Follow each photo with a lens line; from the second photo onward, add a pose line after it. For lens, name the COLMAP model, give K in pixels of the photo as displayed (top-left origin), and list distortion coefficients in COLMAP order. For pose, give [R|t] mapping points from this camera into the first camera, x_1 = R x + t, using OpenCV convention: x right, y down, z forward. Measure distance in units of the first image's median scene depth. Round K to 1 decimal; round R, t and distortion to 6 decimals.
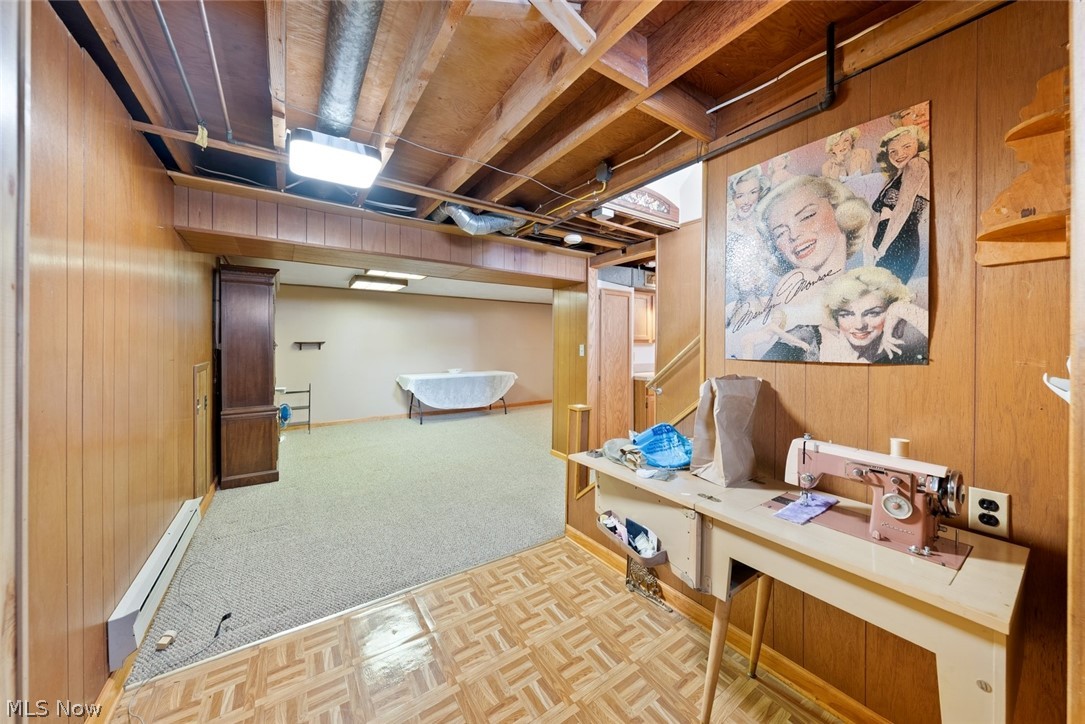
lens RADIAL K [[375.6, 0, 541.0], [0, 375.6, 347.1], [0, 0, 1]] dist [-0.001832, -0.000056]
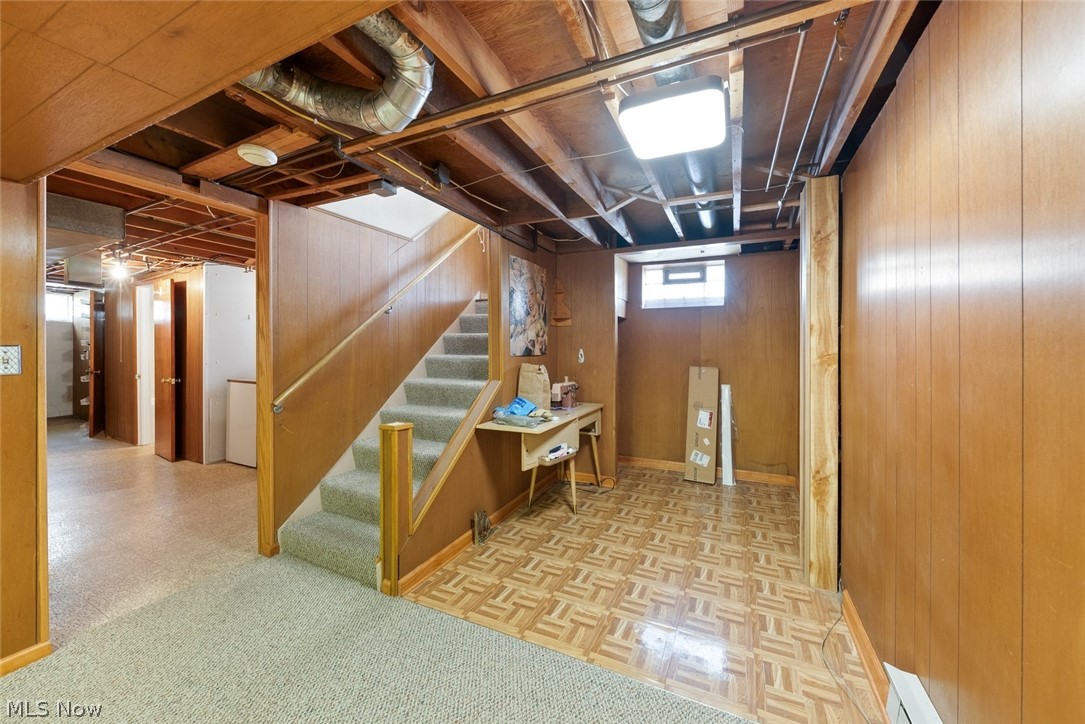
lens RADIAL K [[396.0, 0, 547.7], [0, 396.0, 351.9], [0, 0, 1]] dist [-0.007735, -0.000089]
pose [[-0.502393, -0.009304, 0.864590, -1.246492], [0.000562, 0.999938, 0.011087, -0.008977], [-0.864639, 0.006056, -0.502356, 1.817882]]
